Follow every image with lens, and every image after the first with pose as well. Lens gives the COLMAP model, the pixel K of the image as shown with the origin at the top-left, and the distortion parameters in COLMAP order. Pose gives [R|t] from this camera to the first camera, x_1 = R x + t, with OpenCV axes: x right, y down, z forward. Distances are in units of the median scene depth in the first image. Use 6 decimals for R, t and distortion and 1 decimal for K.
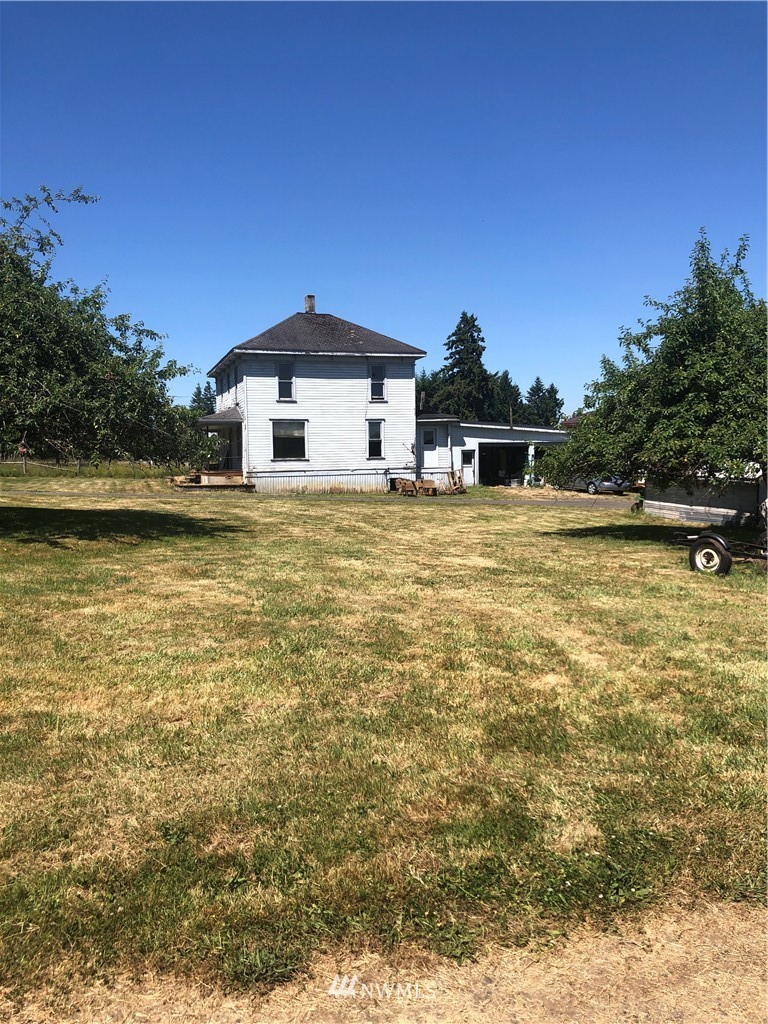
lens RADIAL K [[817.8, 0, 384.0], [0, 817.8, 512.0], [0, 0, 1]] dist [-0.002204, 0.002070]
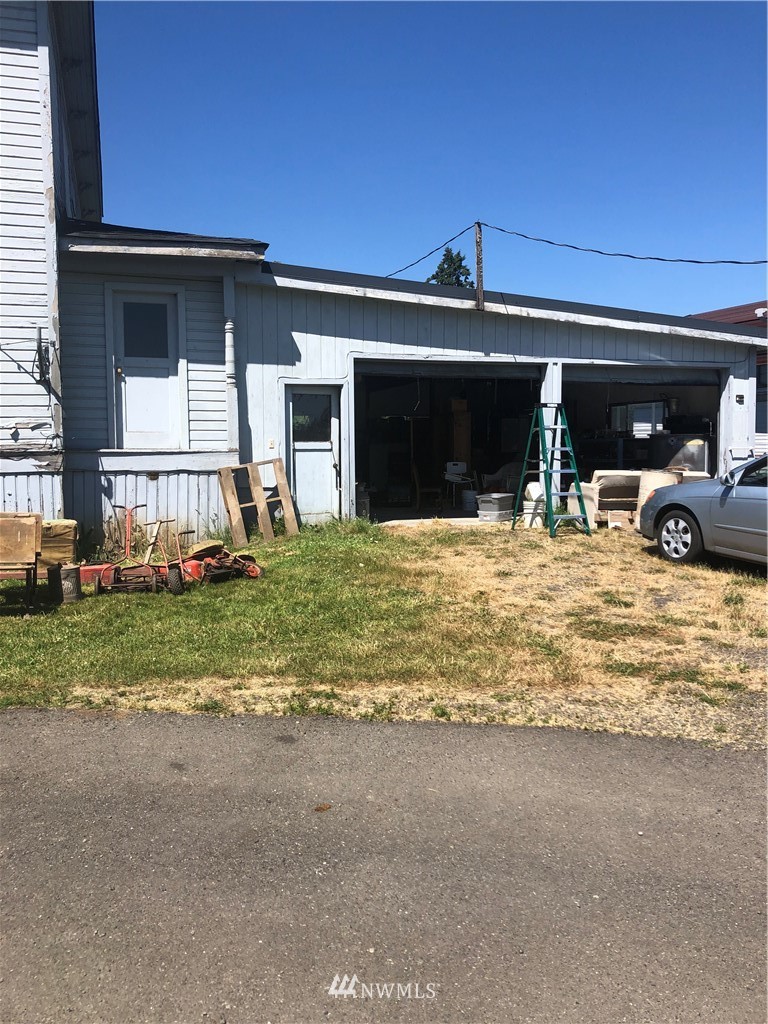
lens RADIAL K [[817.8, 0, 384.0], [0, 817.8, 512.0], [0, 0, 1]] dist [-0.002204, 0.002070]
pose [[0.999906, 0.013384, 0.003063, 0.132151], [-0.013447, 0.999675, 0.021646, -0.043455], [-0.002773, -0.021685, 0.999761, 0.775977]]
